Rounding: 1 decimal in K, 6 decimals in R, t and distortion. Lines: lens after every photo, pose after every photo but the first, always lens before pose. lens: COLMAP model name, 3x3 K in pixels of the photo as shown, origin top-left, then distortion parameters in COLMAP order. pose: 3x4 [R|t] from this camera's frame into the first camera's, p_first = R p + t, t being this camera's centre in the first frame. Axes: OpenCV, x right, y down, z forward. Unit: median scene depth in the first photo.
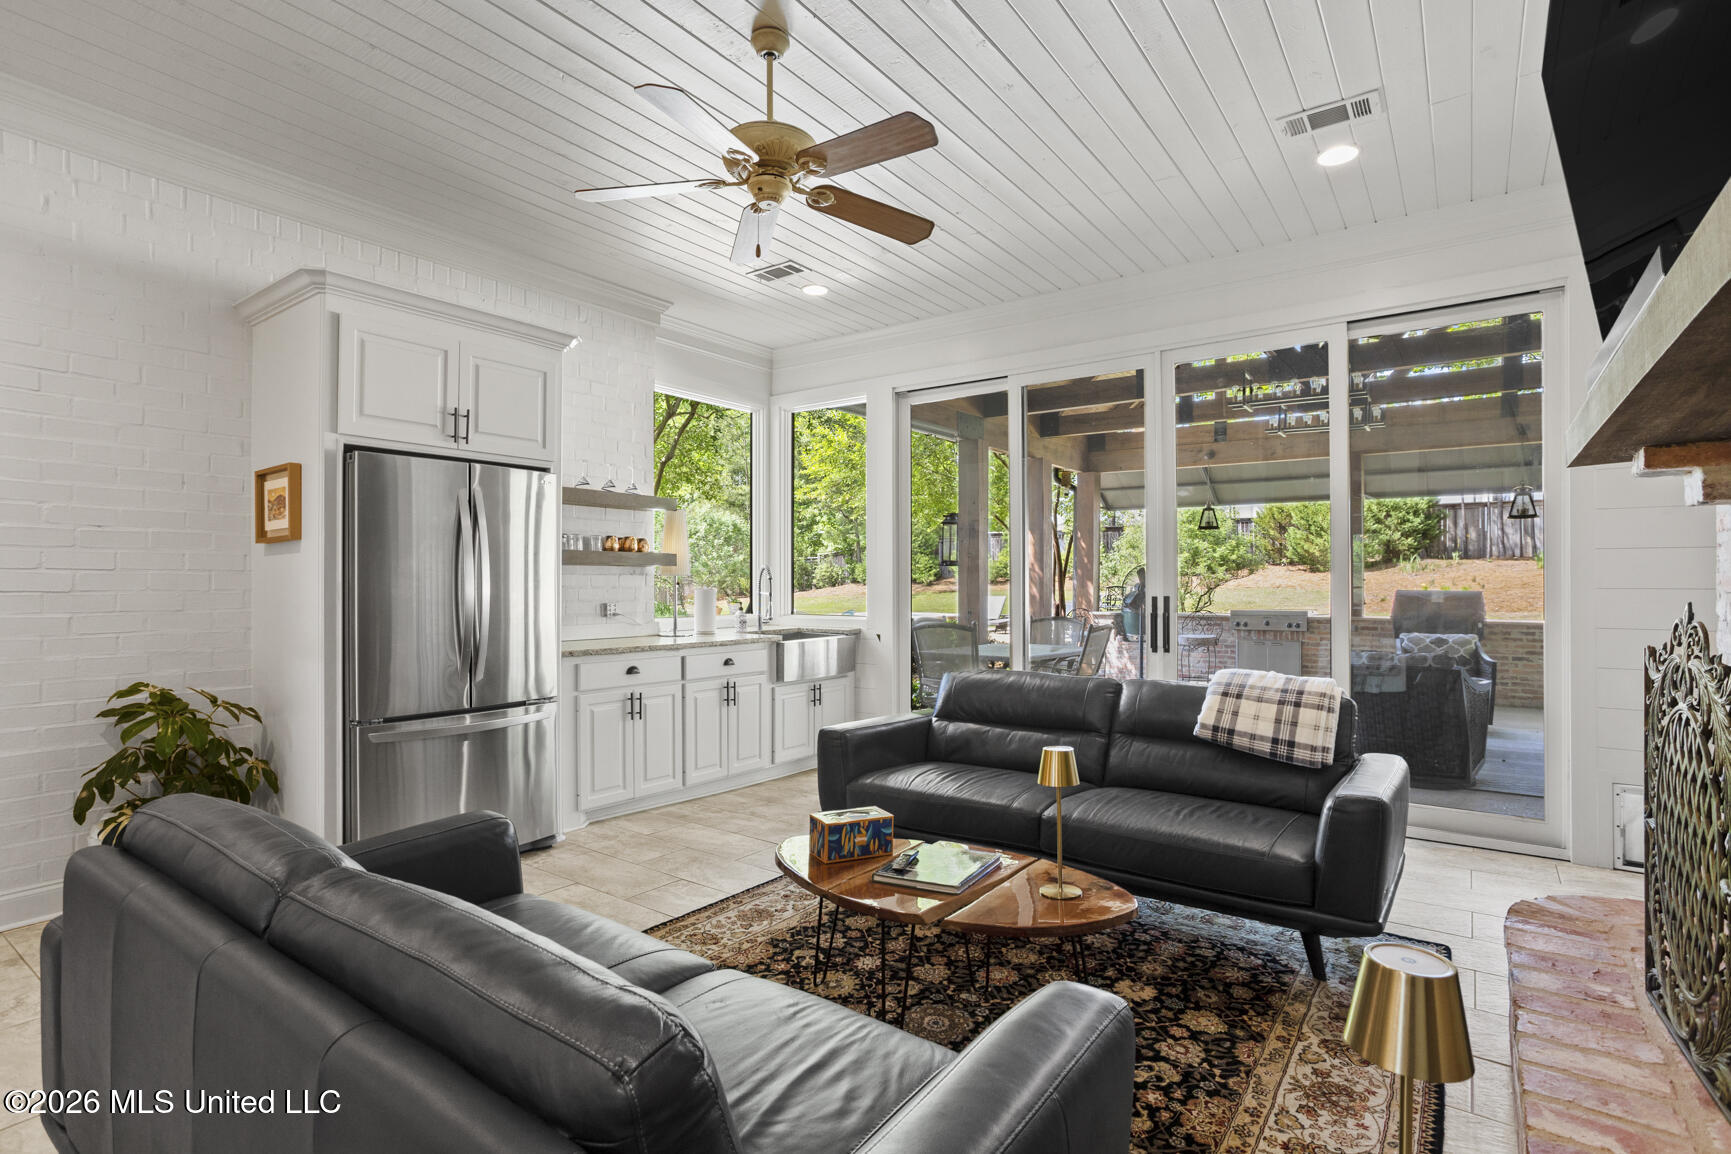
lens RADIAL K [[858.2, 0, 858.8], [0, 858.2, 587.7], [0, 0, 1]] dist [-0.041673, 0.030558]
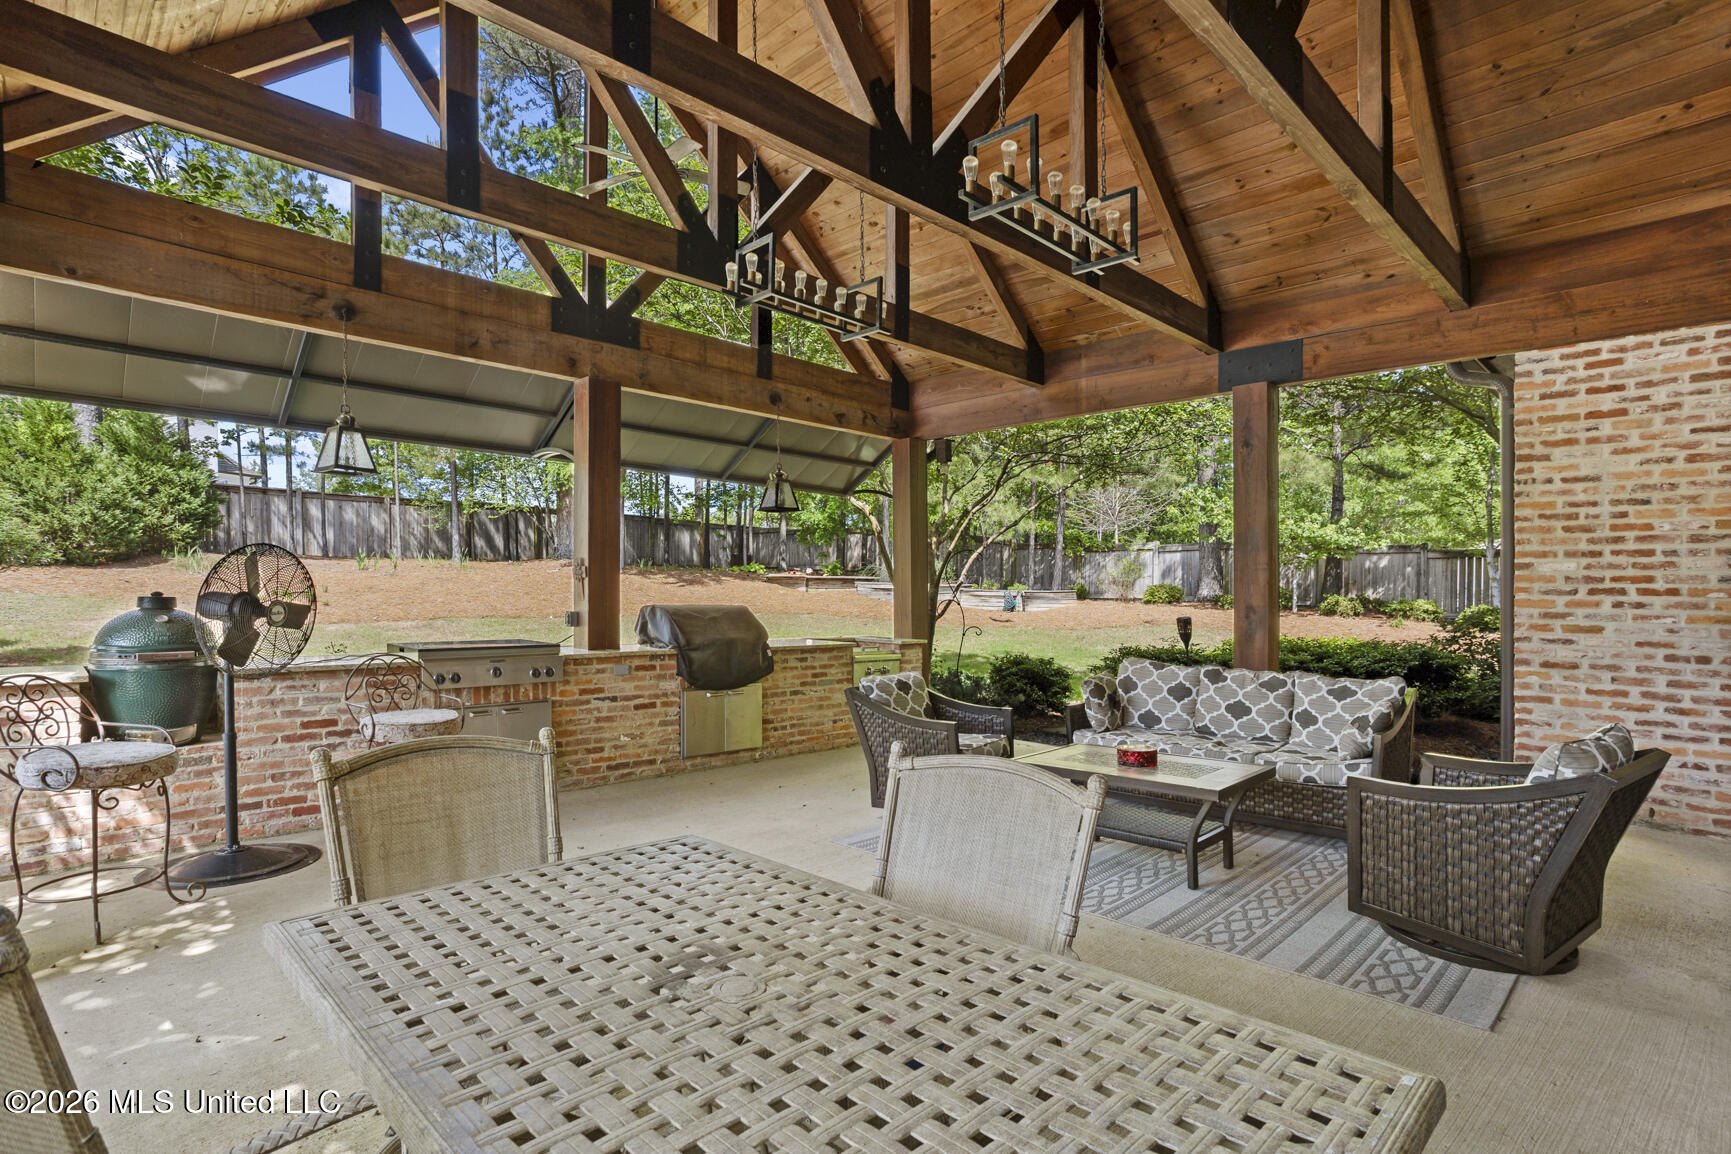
lens RADIAL K [[858.2, 0, 858.8], [0, 858.2, 587.7], [0, 0, 1]] dist [-0.041673, 0.030558]
pose [[0.153215, 0.005162, 0.988179, 0.003004], [-0.007405, 0.999964, -0.004076, -0.003750], [-0.988165, -0.006693, 0.153248, 0.312780]]
